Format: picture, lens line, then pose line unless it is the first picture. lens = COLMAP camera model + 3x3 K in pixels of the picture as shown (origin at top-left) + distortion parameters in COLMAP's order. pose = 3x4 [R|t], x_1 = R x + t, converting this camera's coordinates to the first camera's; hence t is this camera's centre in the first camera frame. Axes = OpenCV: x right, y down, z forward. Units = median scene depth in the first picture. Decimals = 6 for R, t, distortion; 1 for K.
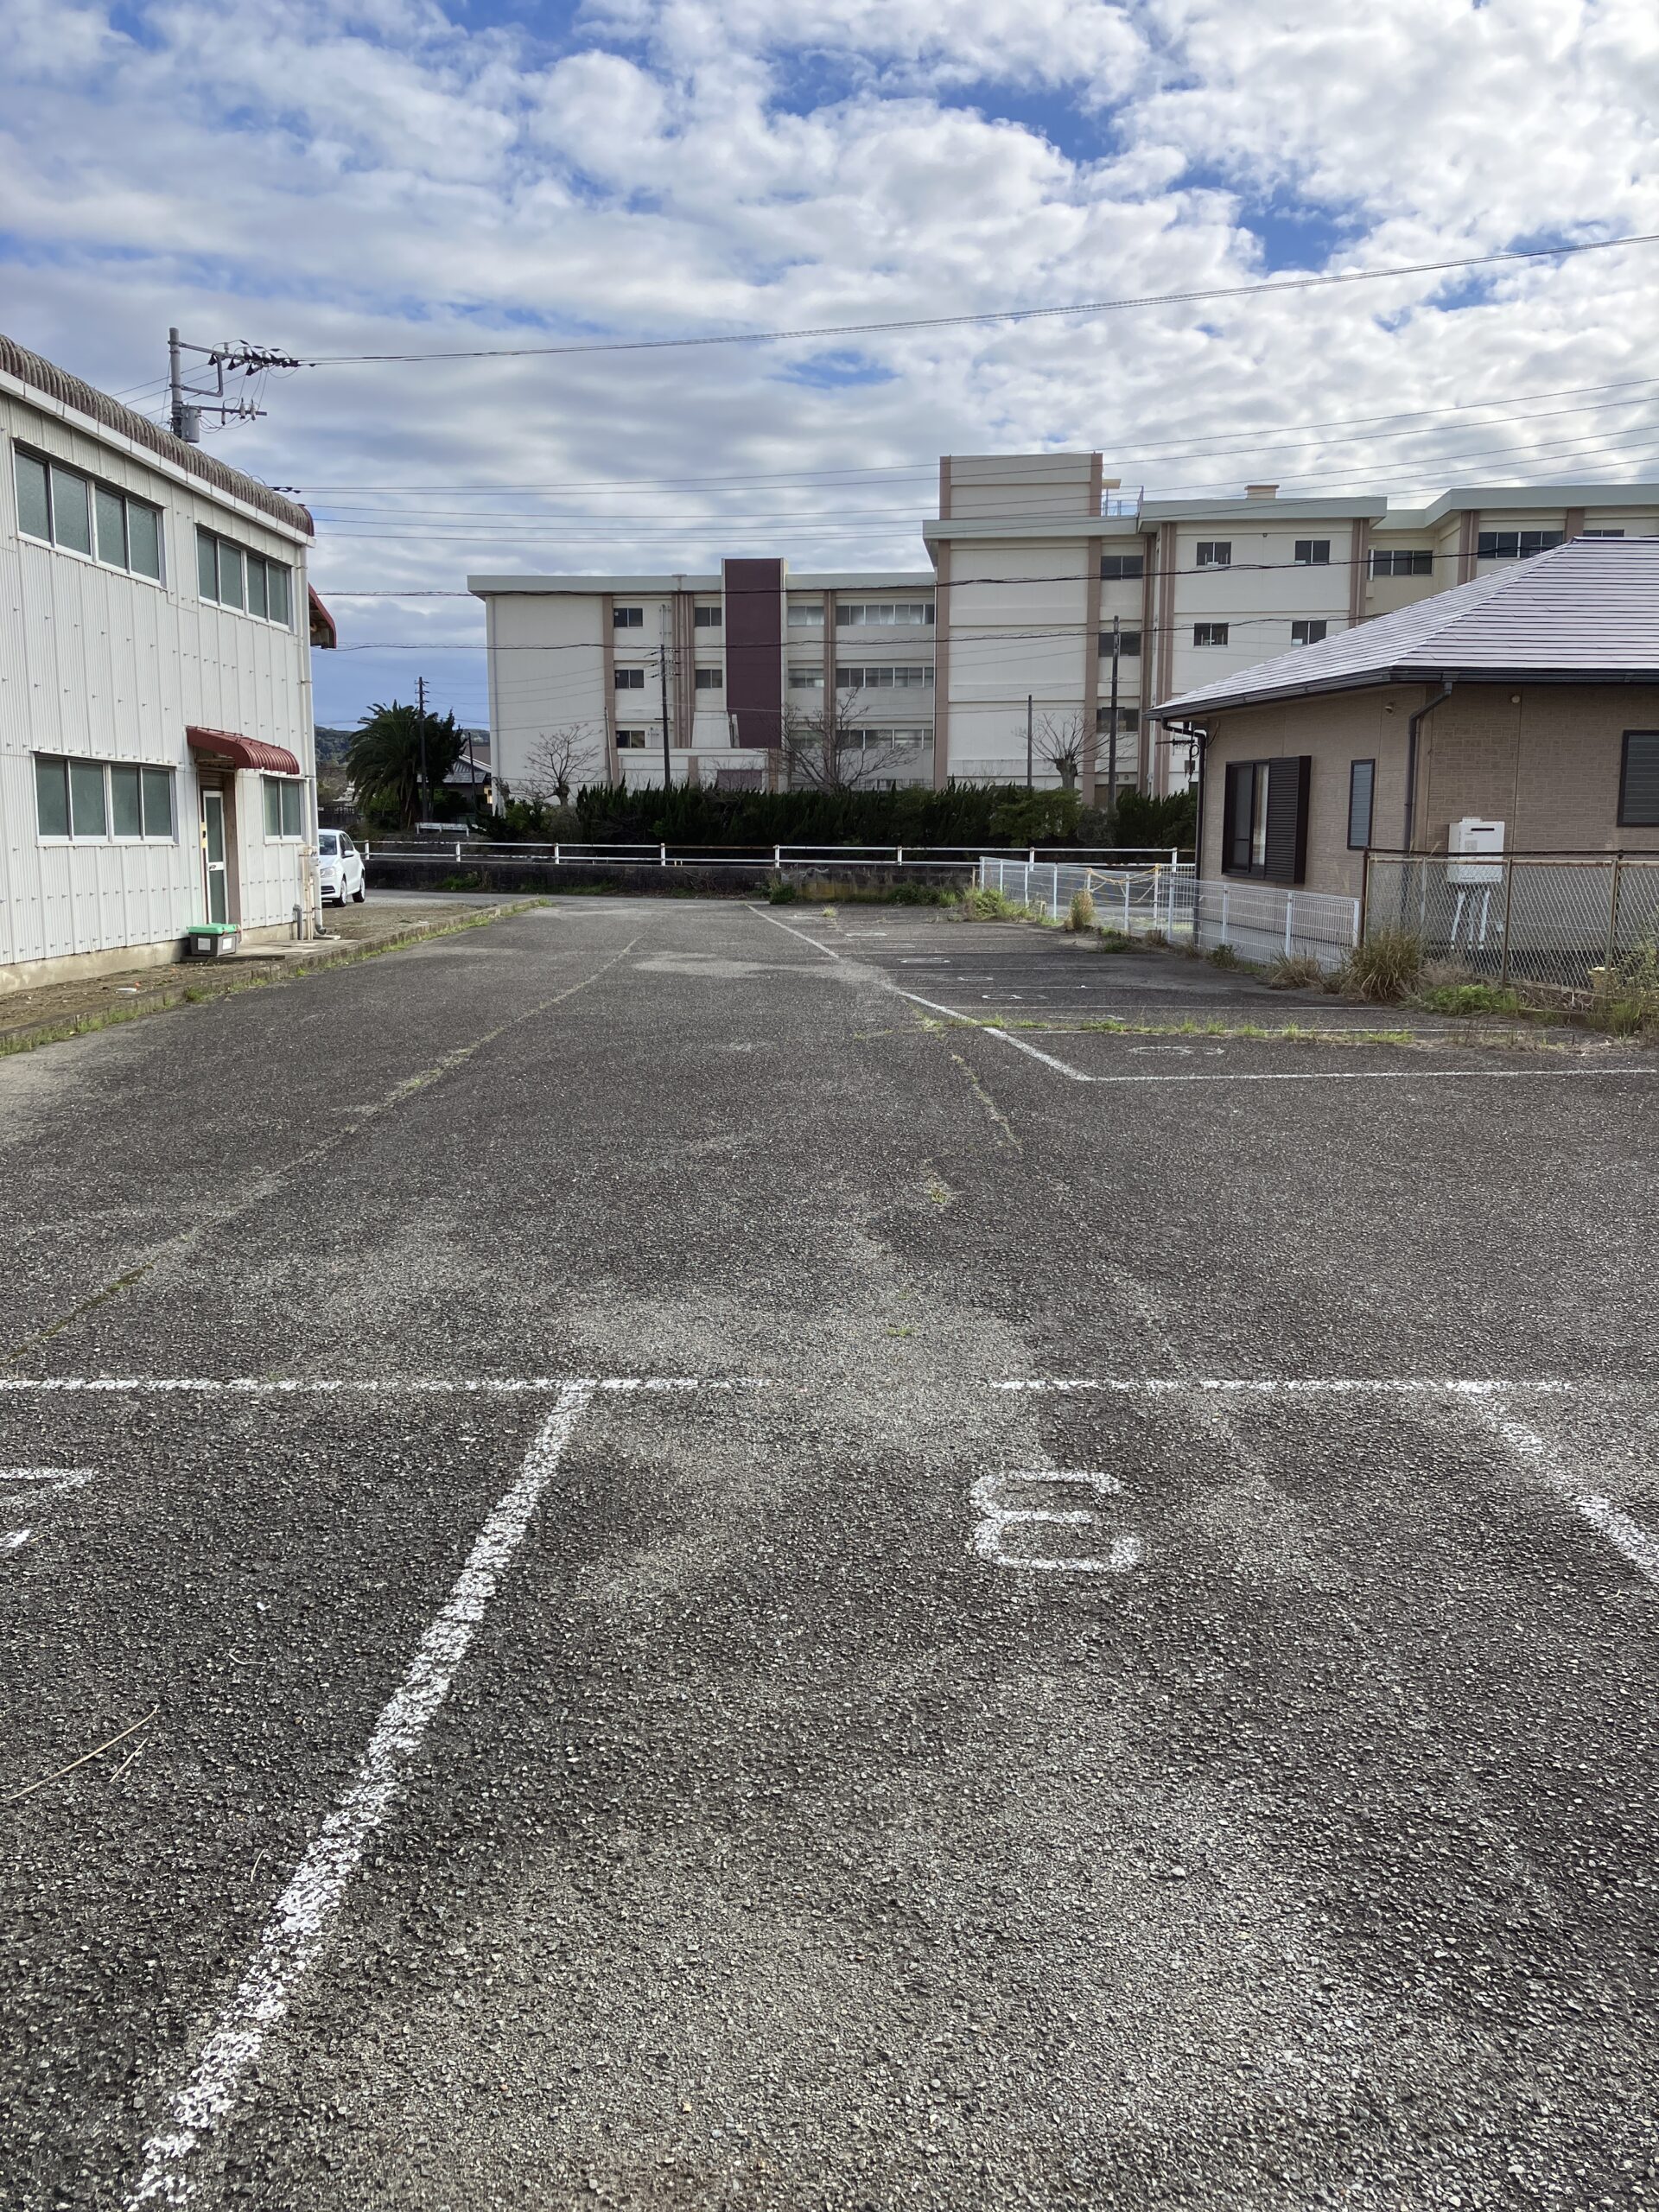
lens RADIAL K [[1853.5, 0, 834.1], [0, 1853.5, 1127.8], [0, 0, 1]] dist [0.037290, -0.055196]
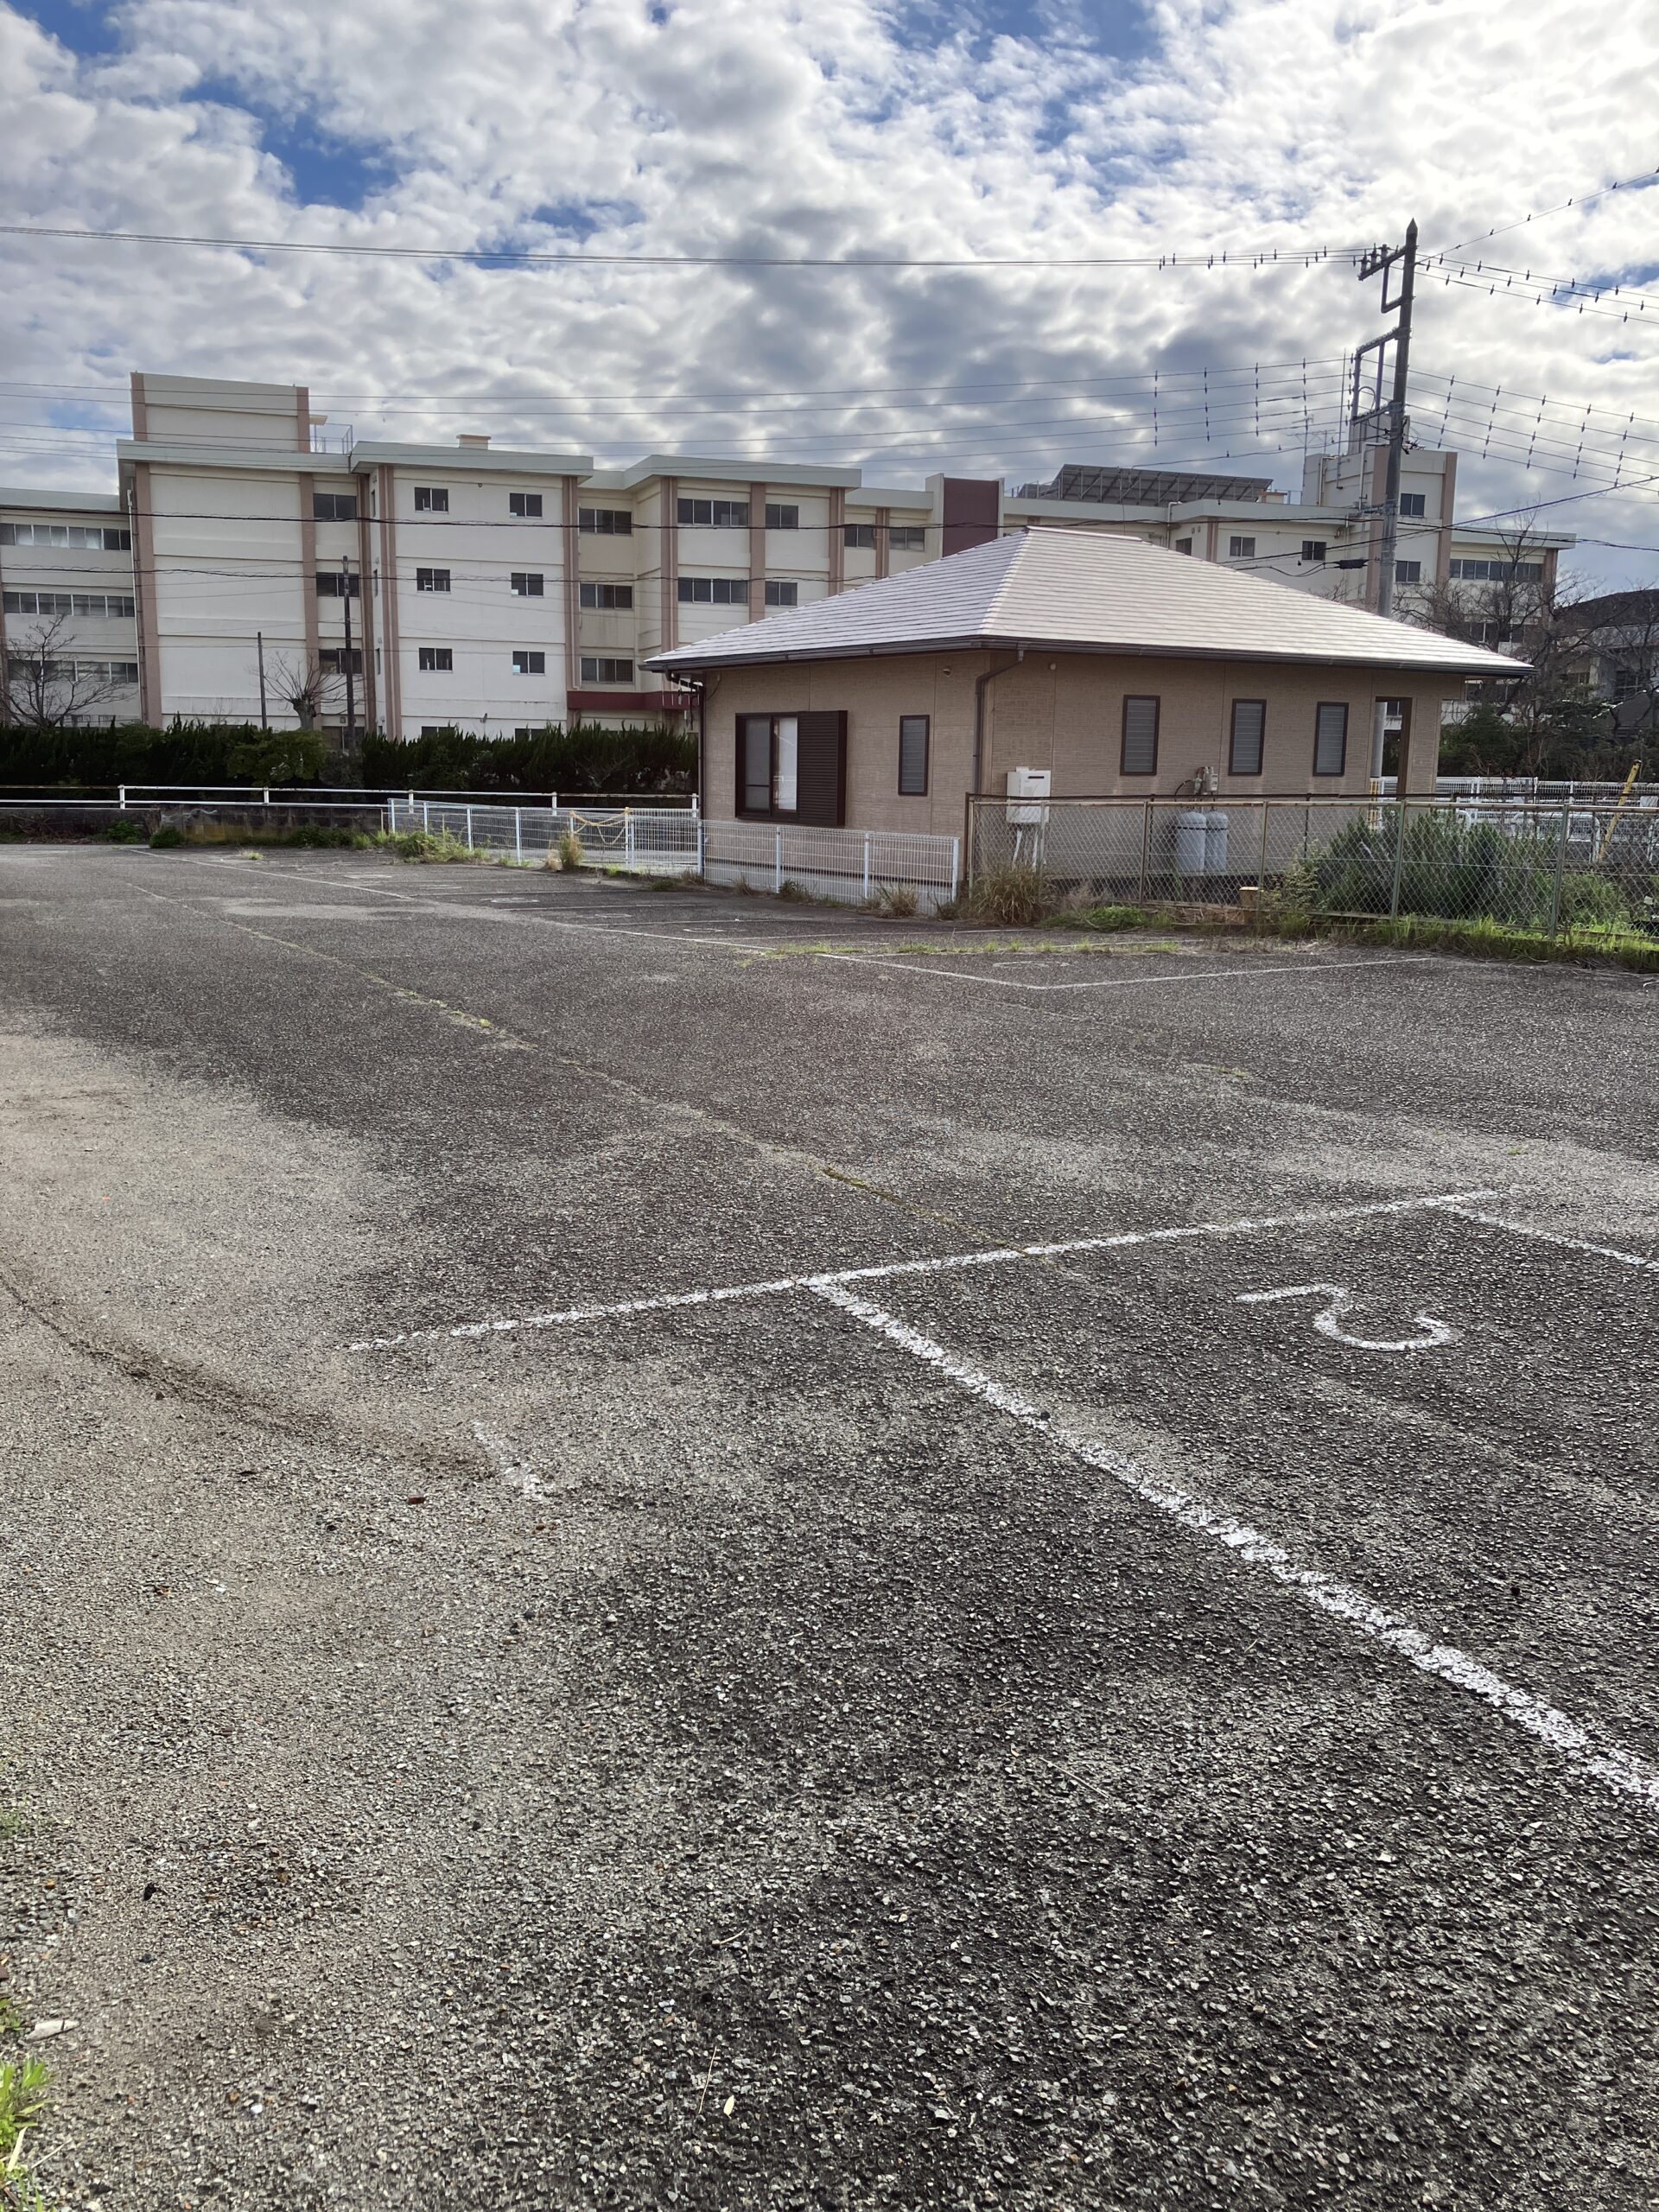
lens RADIAL K [[1853.5, 0, 828.1], [0, 1853.5, 1097.9], [0, 0, 1]] dist [0.037290, -0.055196]
pose [[0.891515, -0.069113, 0.447687, -0.145793], [0.063137, 0.997604, 0.028278, 0.000407], [-0.448569, 0.003055, 0.893743, 0.004173]]
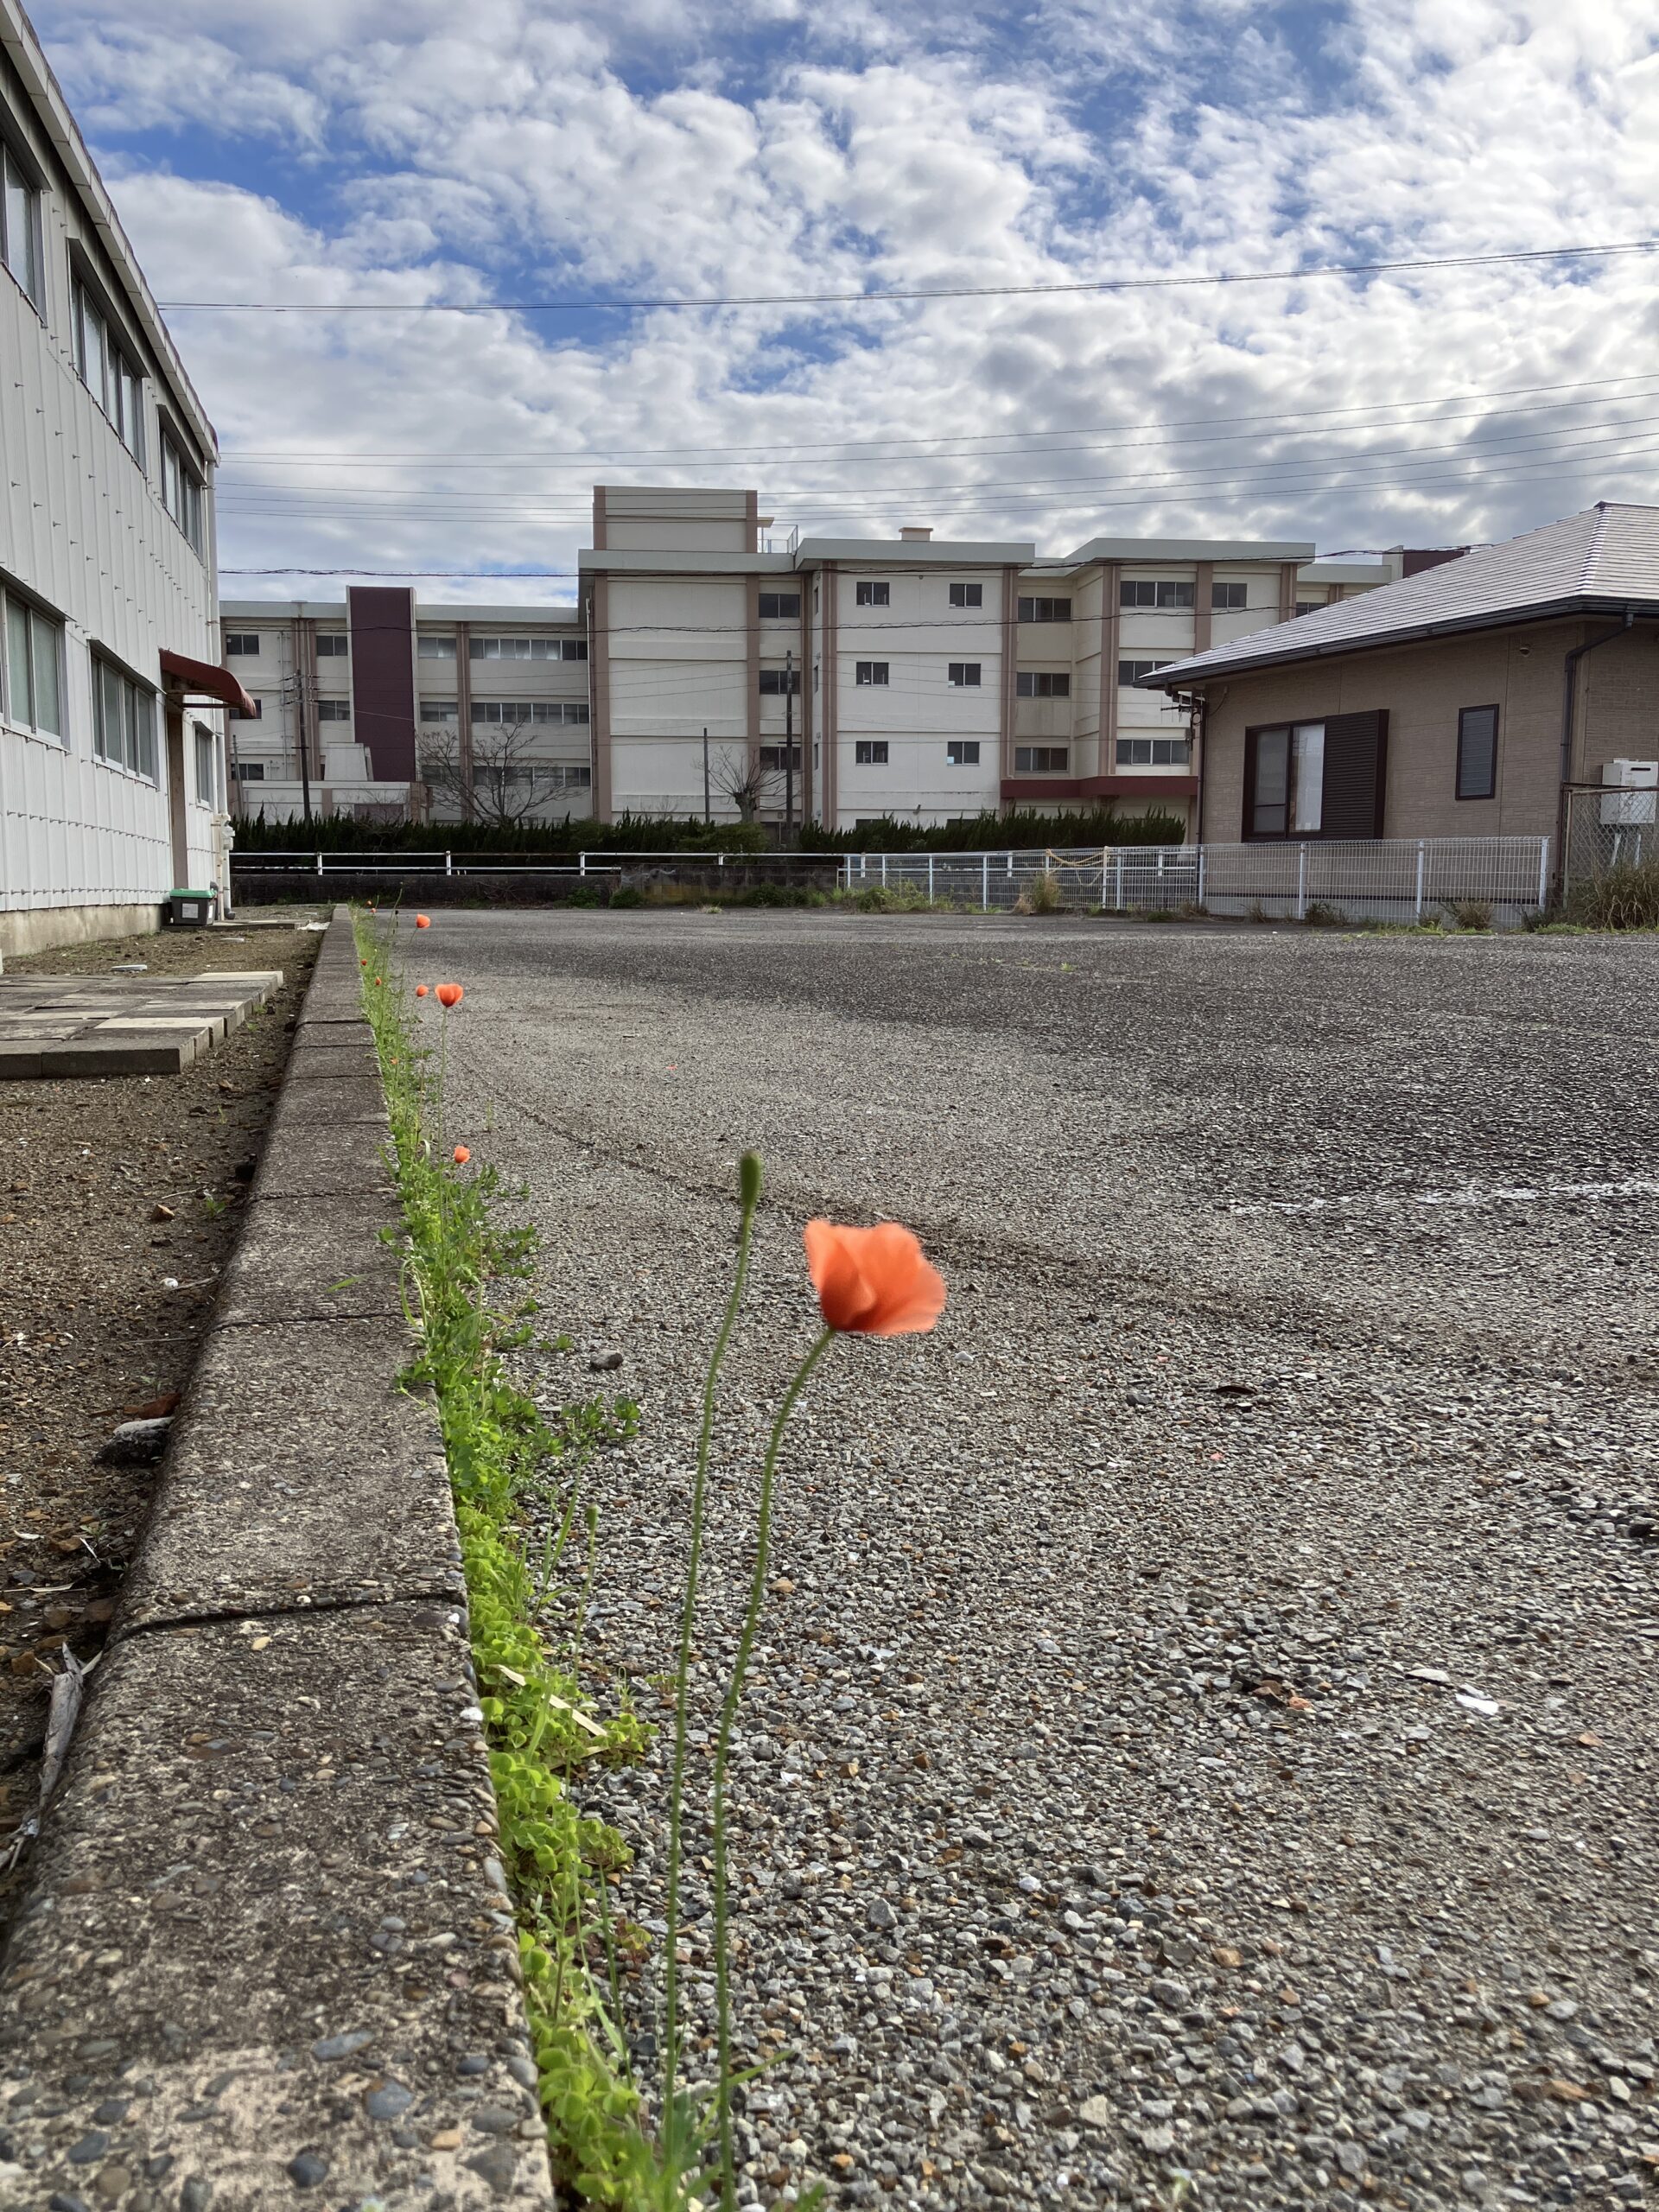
lens RADIAL K [[1853.5, 0, 815.3], [0, 1853.5, 1104.9], [0, 0, 1]] dist [0.037290, -0.055196]
pose [[0.969697, -0.031138, 0.242319, -0.148454], [0.042397, 0.998243, -0.041389, 0.017941], [-0.240605, 0.050409, 0.969313, 0.076810]]
